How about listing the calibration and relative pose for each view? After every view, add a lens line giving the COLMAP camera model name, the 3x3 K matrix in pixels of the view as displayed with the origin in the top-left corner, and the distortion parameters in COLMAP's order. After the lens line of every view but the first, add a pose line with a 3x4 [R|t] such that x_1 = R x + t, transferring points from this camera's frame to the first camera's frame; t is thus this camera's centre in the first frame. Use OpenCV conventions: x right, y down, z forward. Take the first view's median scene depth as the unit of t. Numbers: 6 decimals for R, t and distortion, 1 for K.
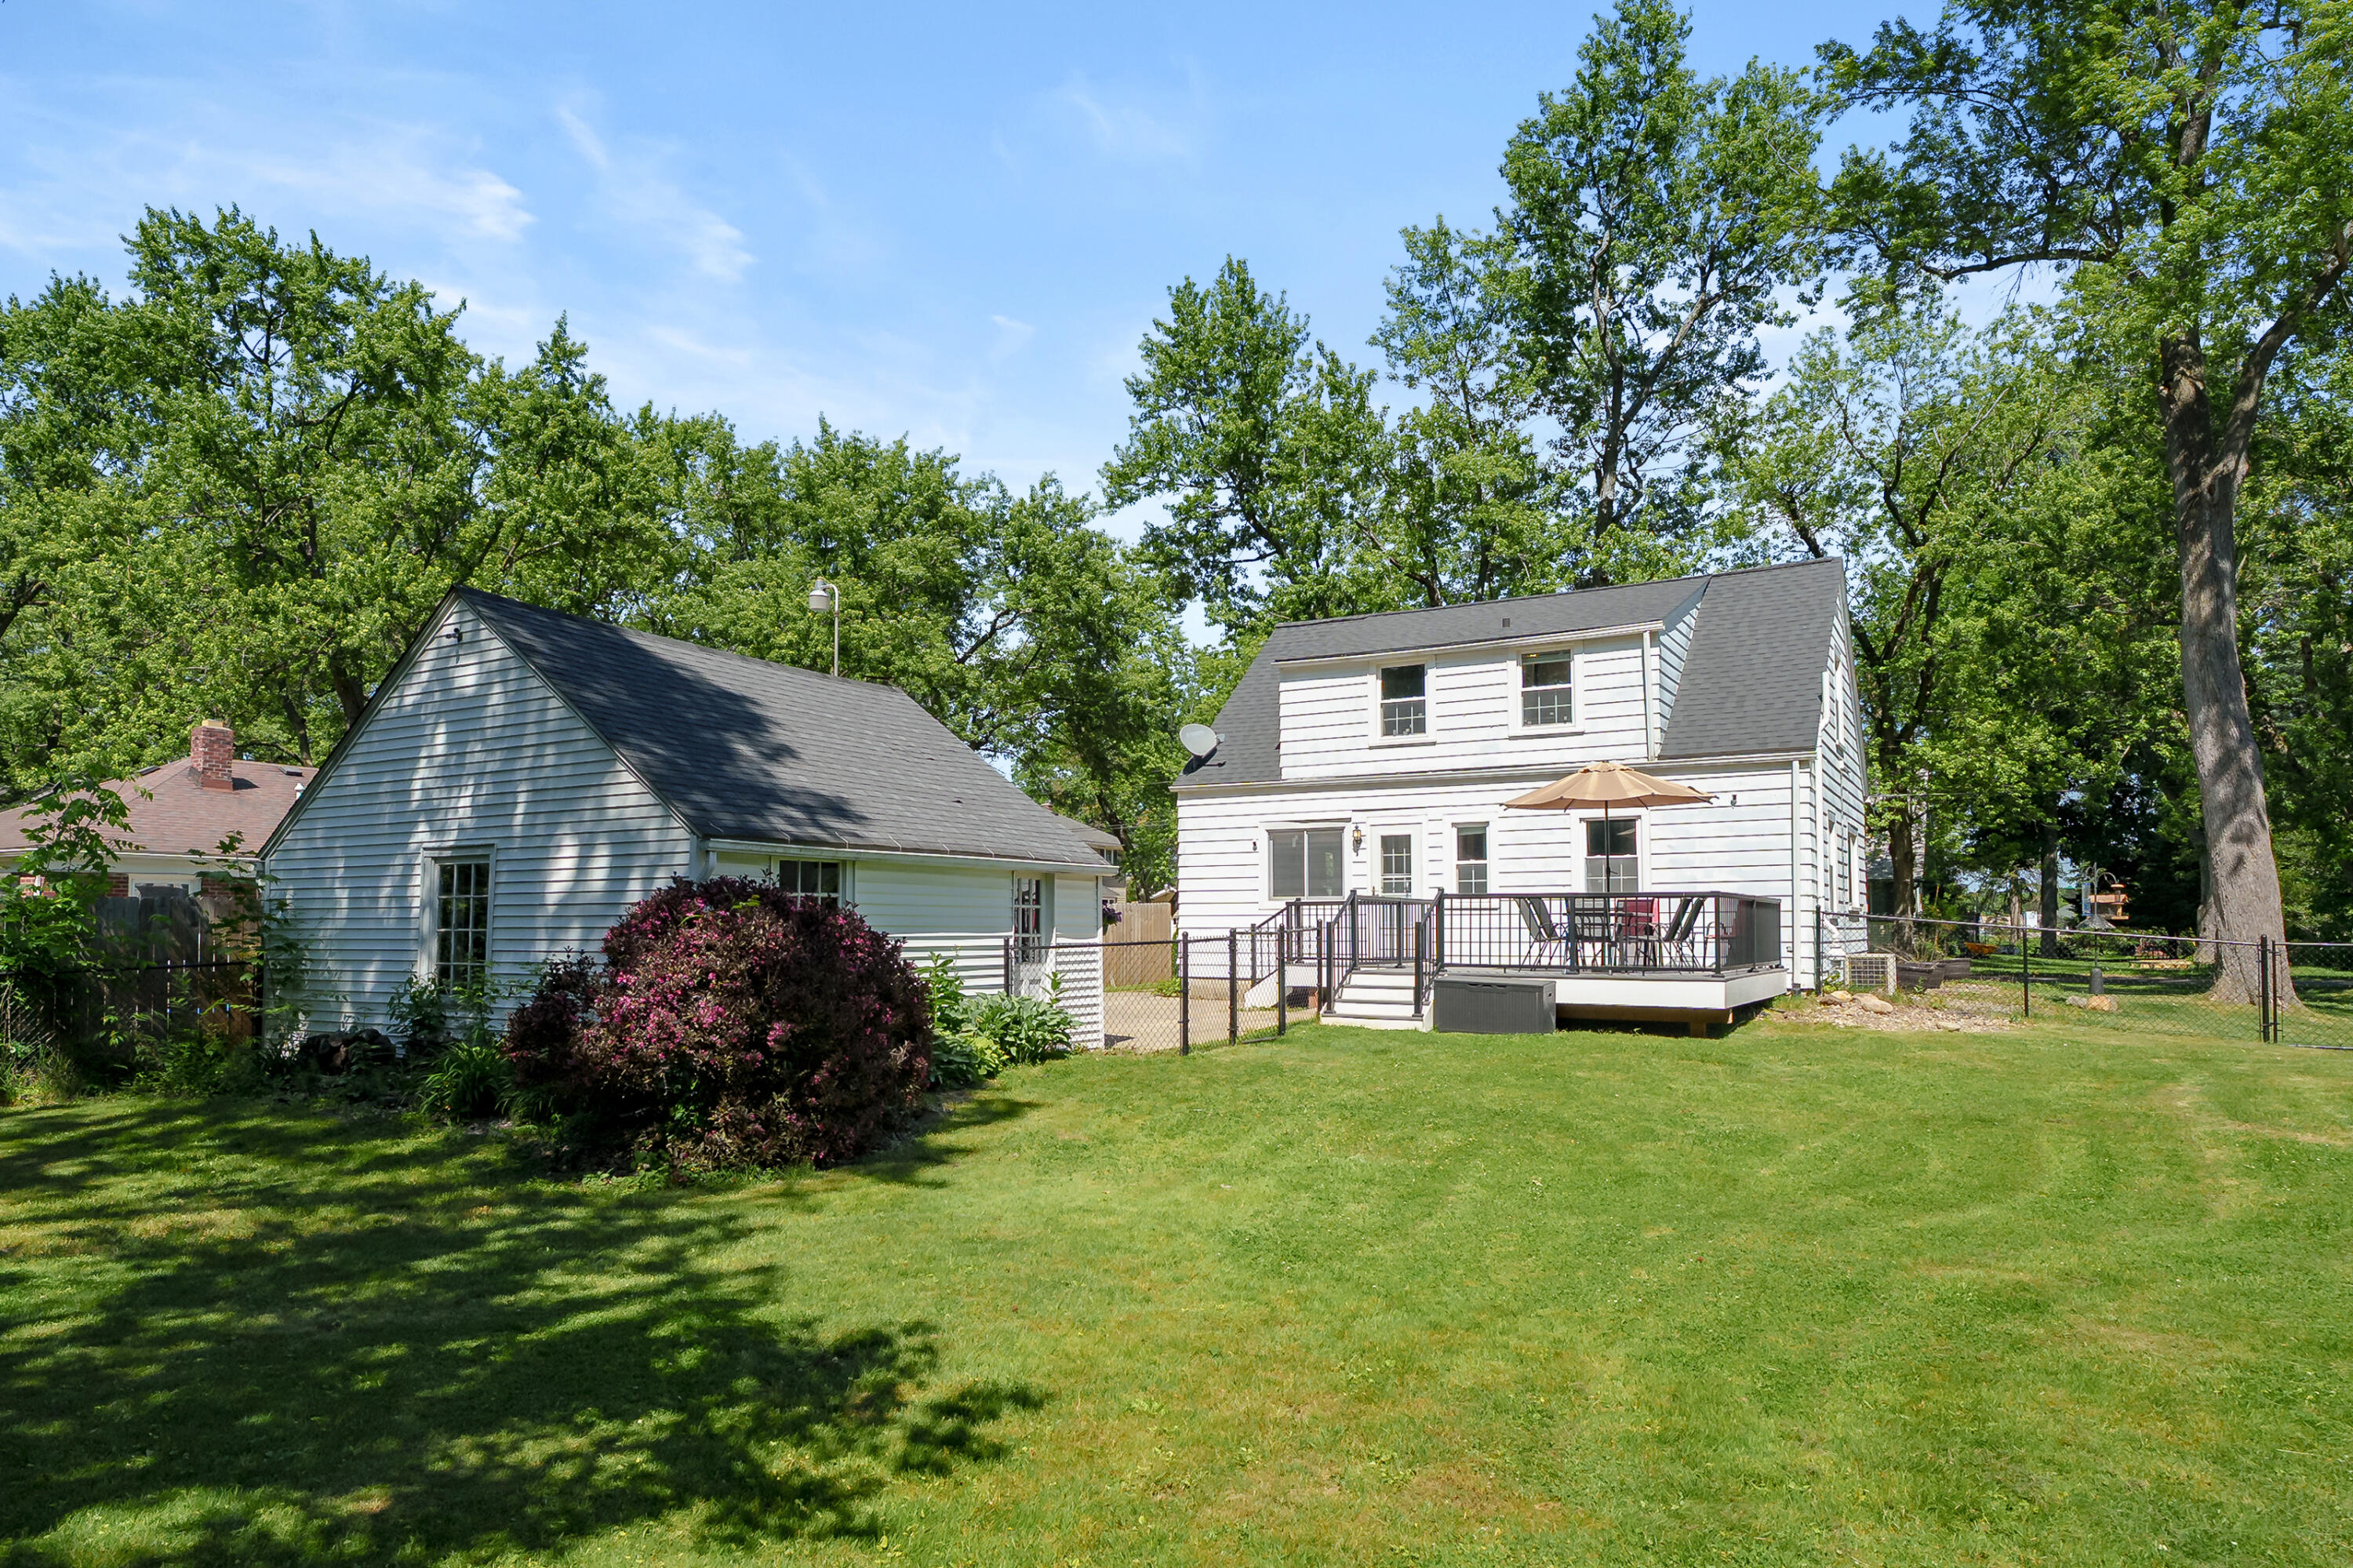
lens RADIAL K [[1429.1, 0, 1116.4], [0, 1429.1, 840.7], [0, 0, 1]] dist [0.000323, -0.001079]
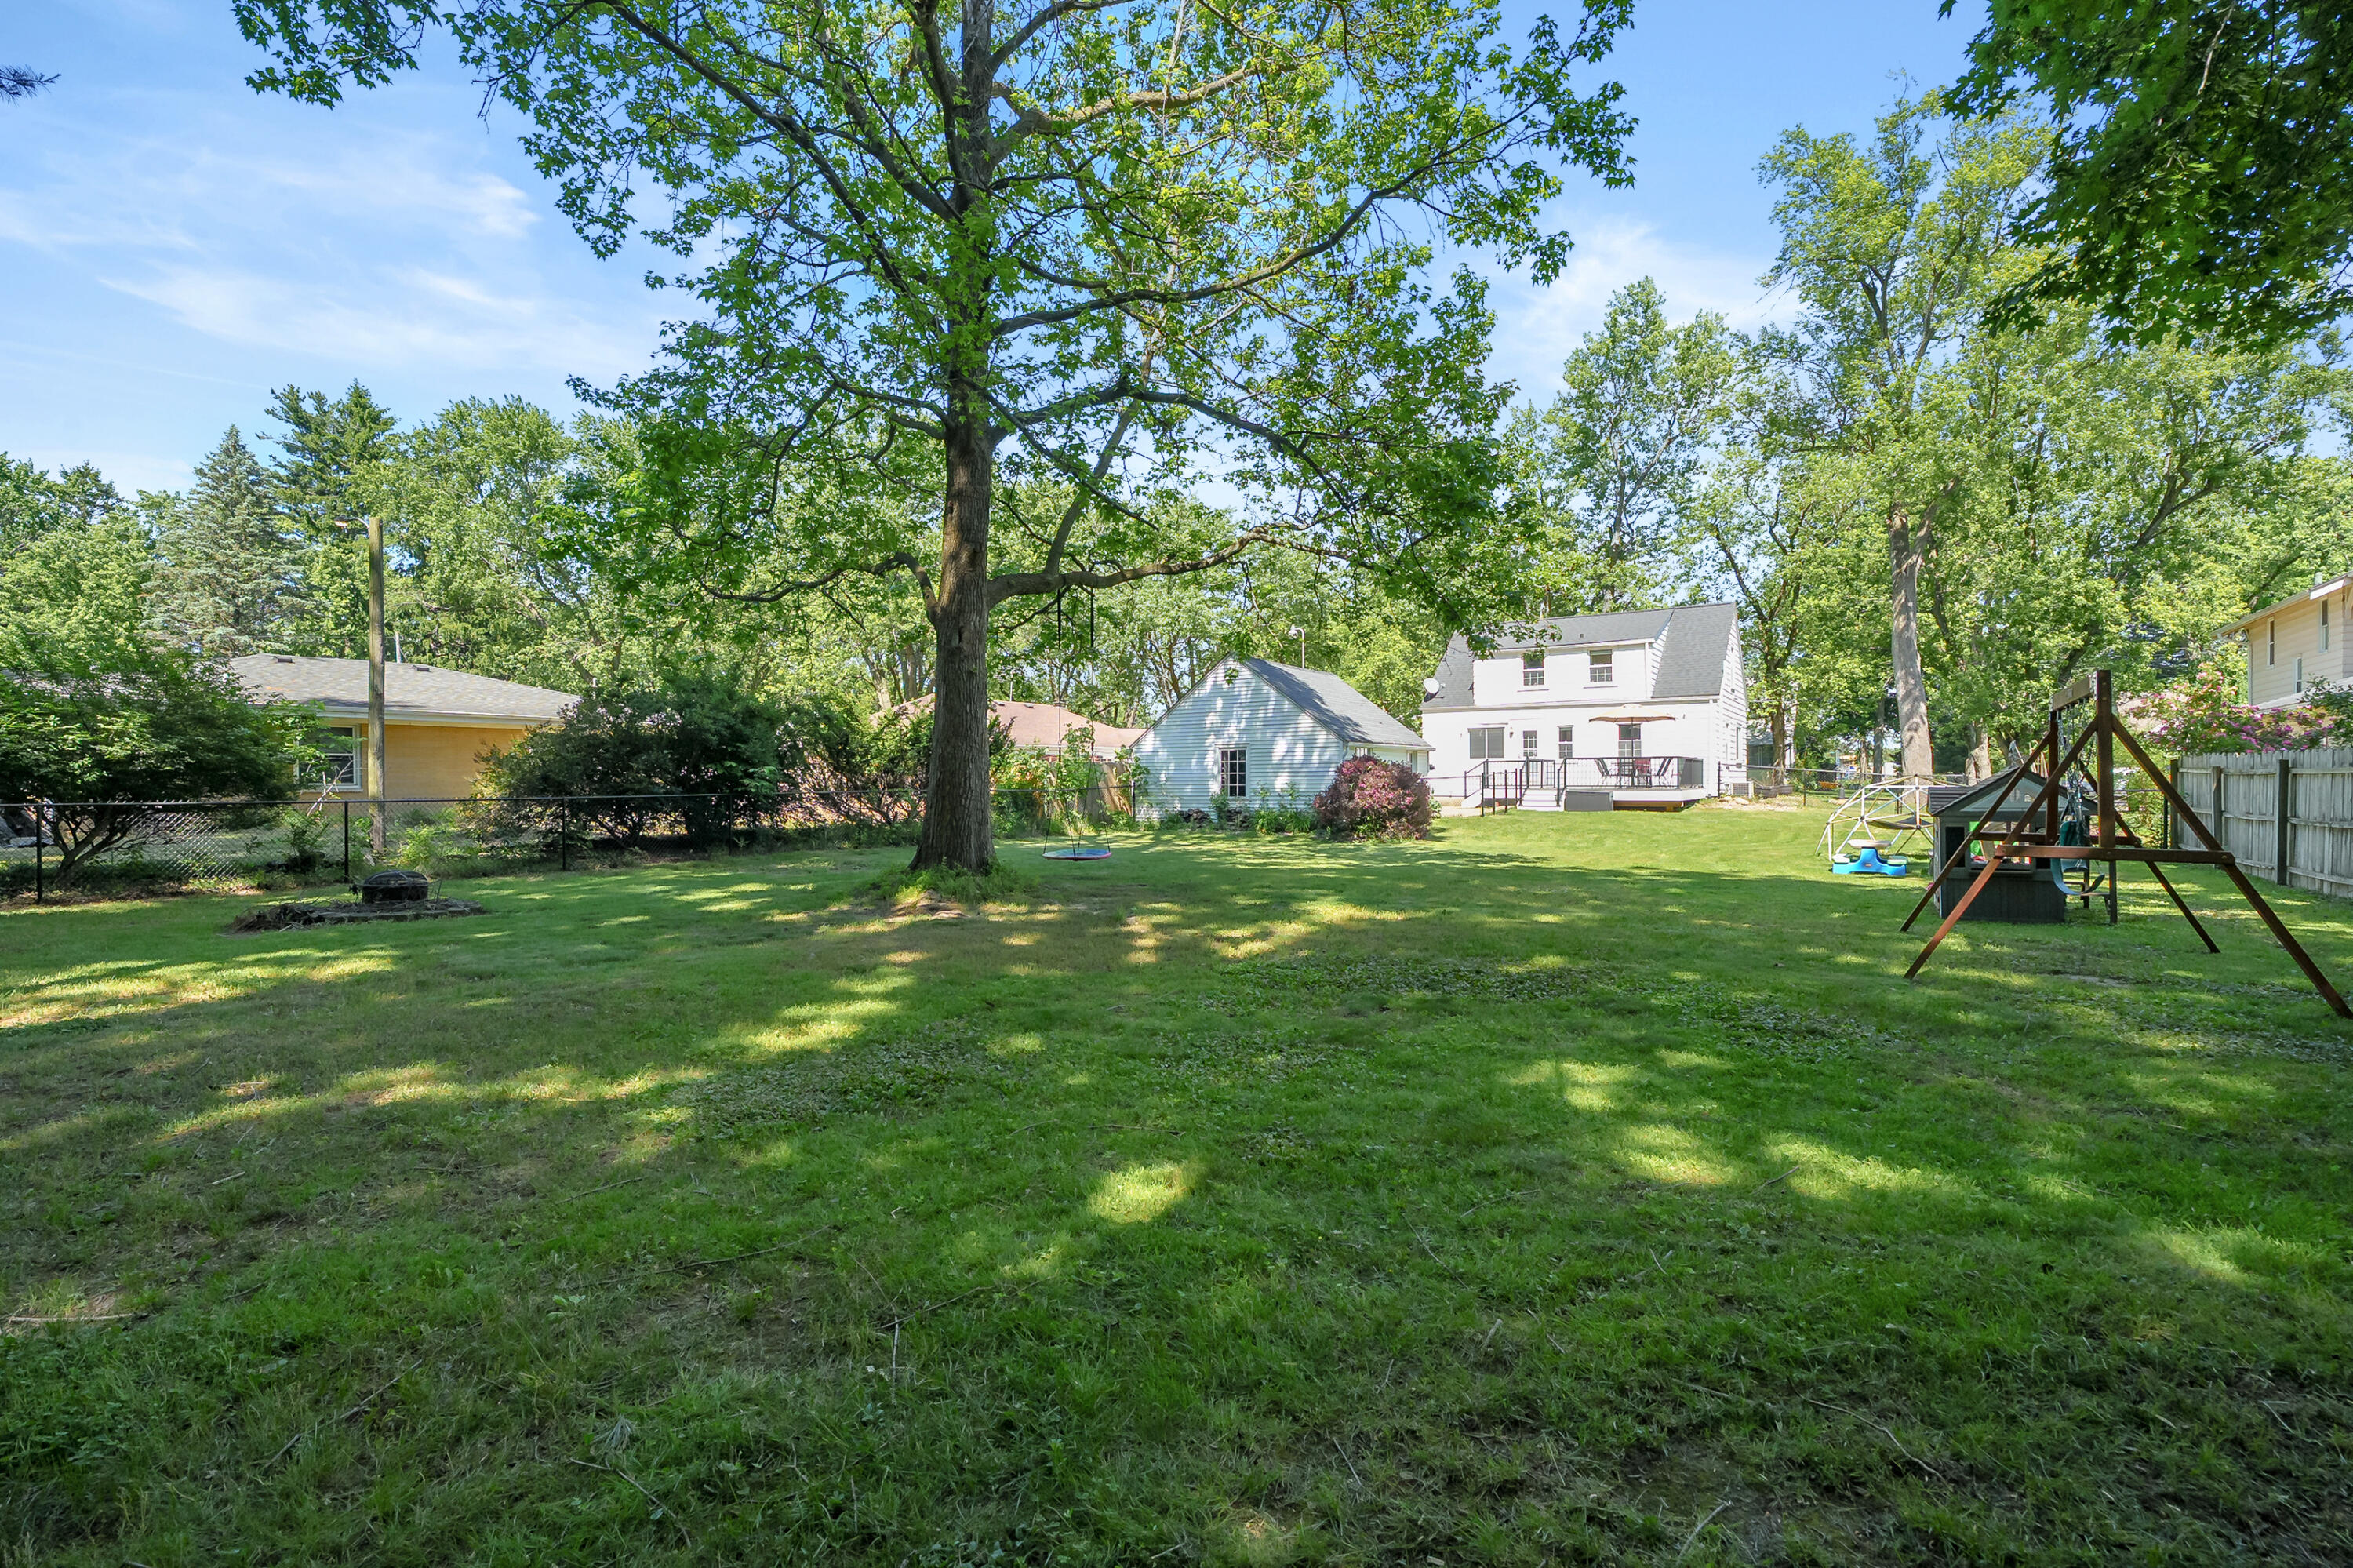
lens RADIAL K [[1062.6, 0, 1180.1], [0, 1062.6, 772.6], [0, 0, 1]] dist [-0.002531, 0.001069]
pose [[0.999556, -0.007639, -0.028817, -0.286317], [0.009149, 0.998573, 0.052622, -0.029369], [0.028374, -0.052862, 0.998199, -0.636322]]
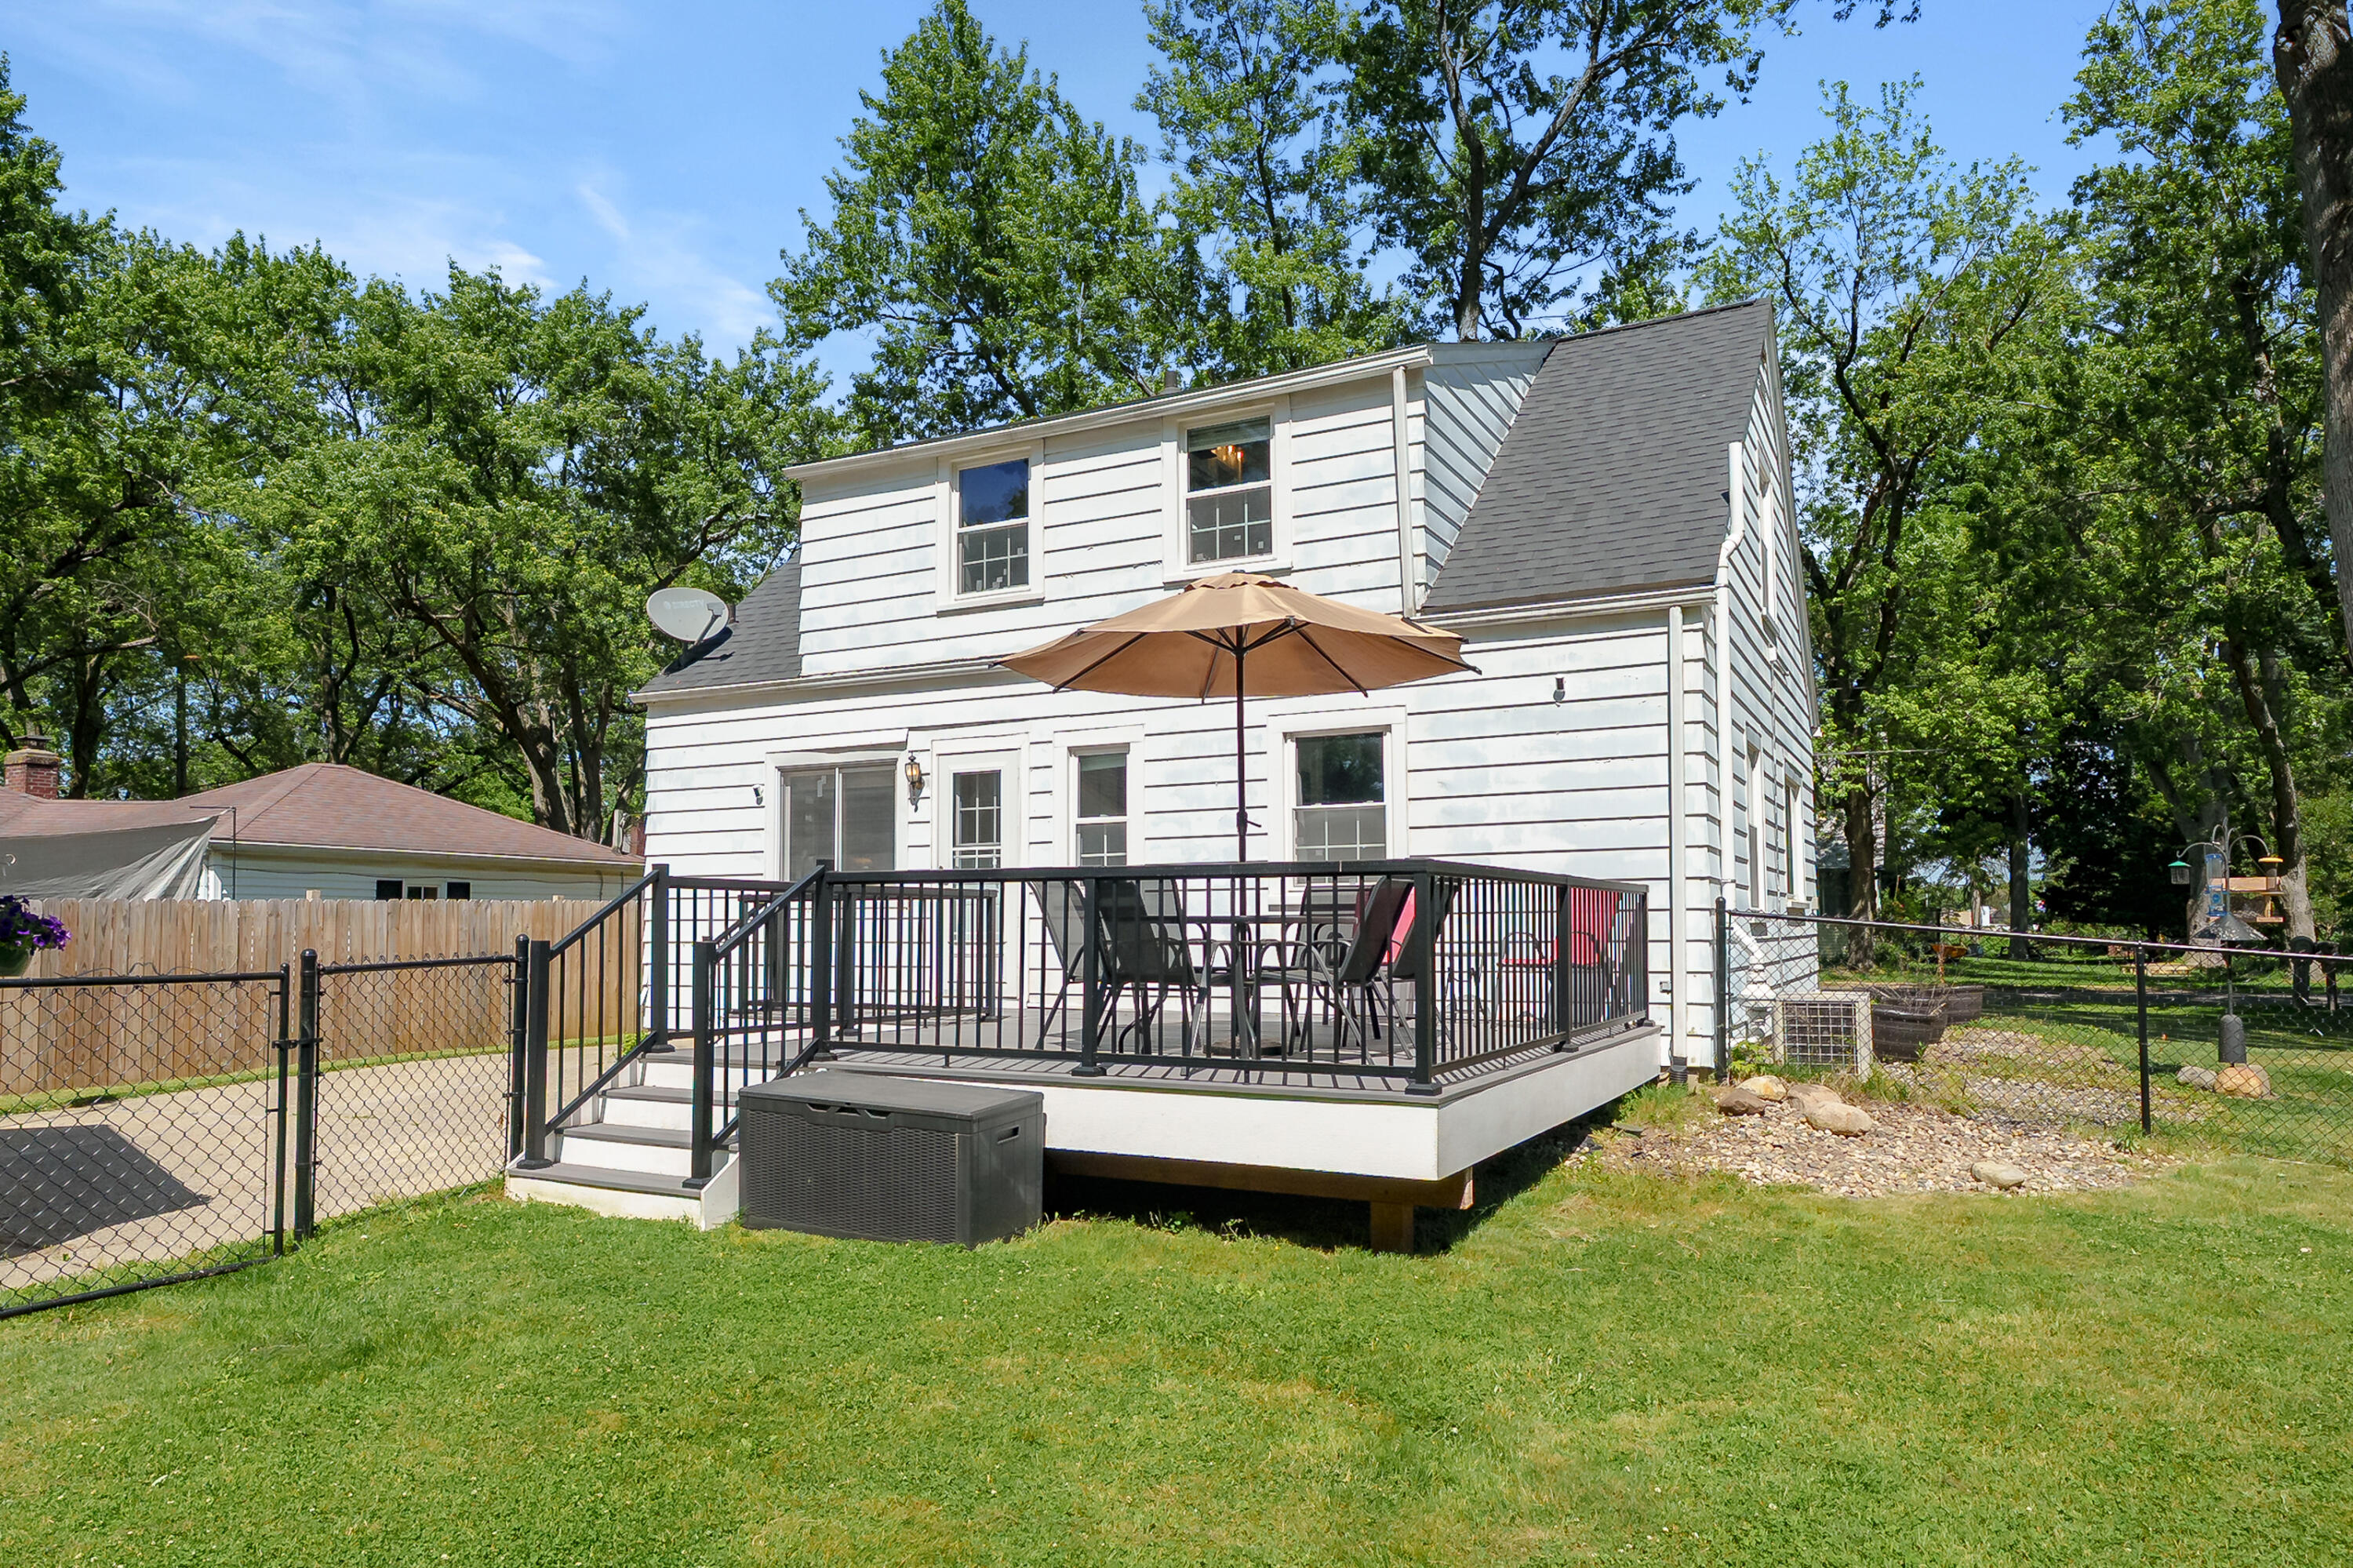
lens RADIAL K [[1456.0, 0, 1175.1], [0, 1456.0, 818.3], [0, 0, 1]] dist [0.003661, -0.002795]
pose [[0.997741, 0.000828, 0.067179, 0.221700], [0.000015, 0.999921, -0.012542, 0.019667], [-0.067184, 0.012515, 0.997662, 0.419960]]
